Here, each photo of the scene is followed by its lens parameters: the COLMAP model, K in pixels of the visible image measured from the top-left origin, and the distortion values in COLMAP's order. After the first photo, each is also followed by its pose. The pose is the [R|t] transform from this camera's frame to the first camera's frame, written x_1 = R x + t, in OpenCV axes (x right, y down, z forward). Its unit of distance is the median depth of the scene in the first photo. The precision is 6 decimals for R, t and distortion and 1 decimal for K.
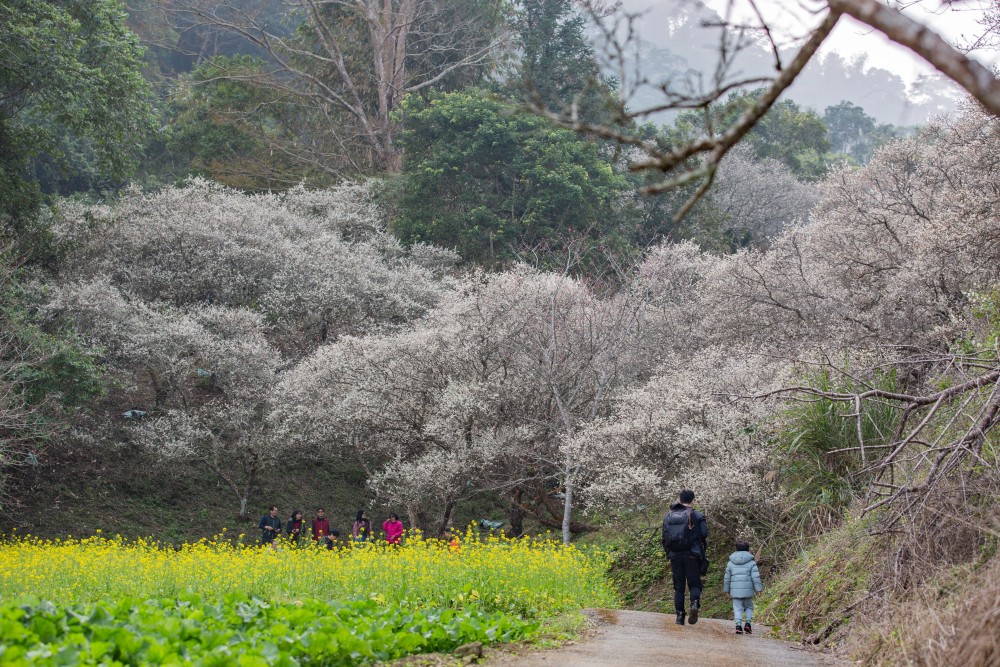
lens RADIAL K [[2691.8, 0, 501.2], [0, 2691.8, 333.8], [0, 0, 1]] dist [0.107977, 0.000000]
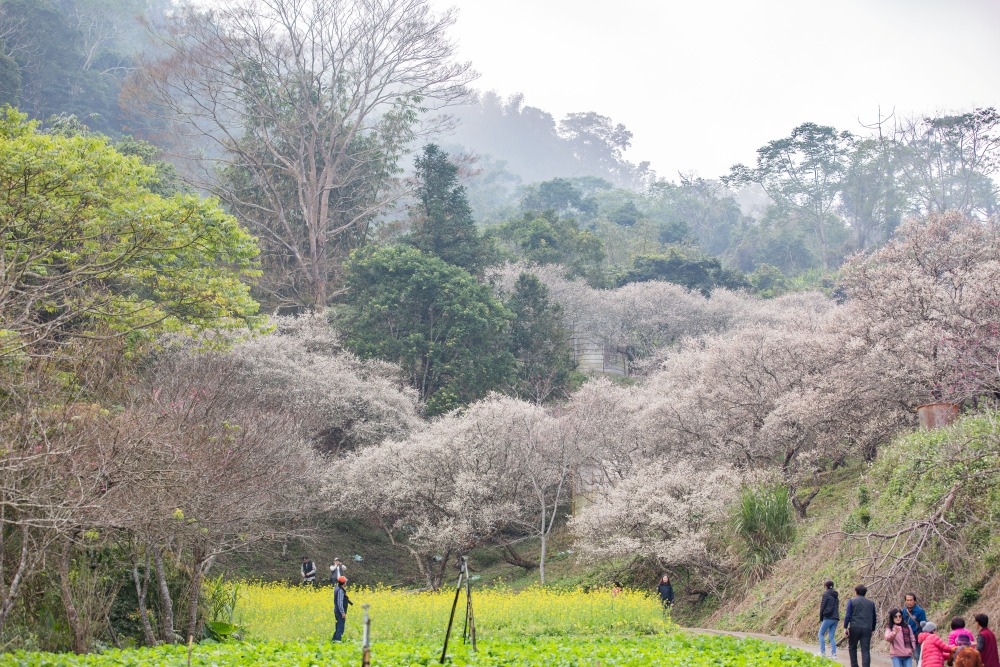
lens RADIAL K [[2576.5, 0, 499.2], [0, 2576.5, 333.6], [0, 0, 1]] dist [0.007031, 0.000000]
pose [[0.990545, 0.001333, 0.137178, -0.148063], [-0.001327, 0.999999, -0.000136, -0.046101], [-0.137178, -0.000047, 0.990546, -0.345368]]
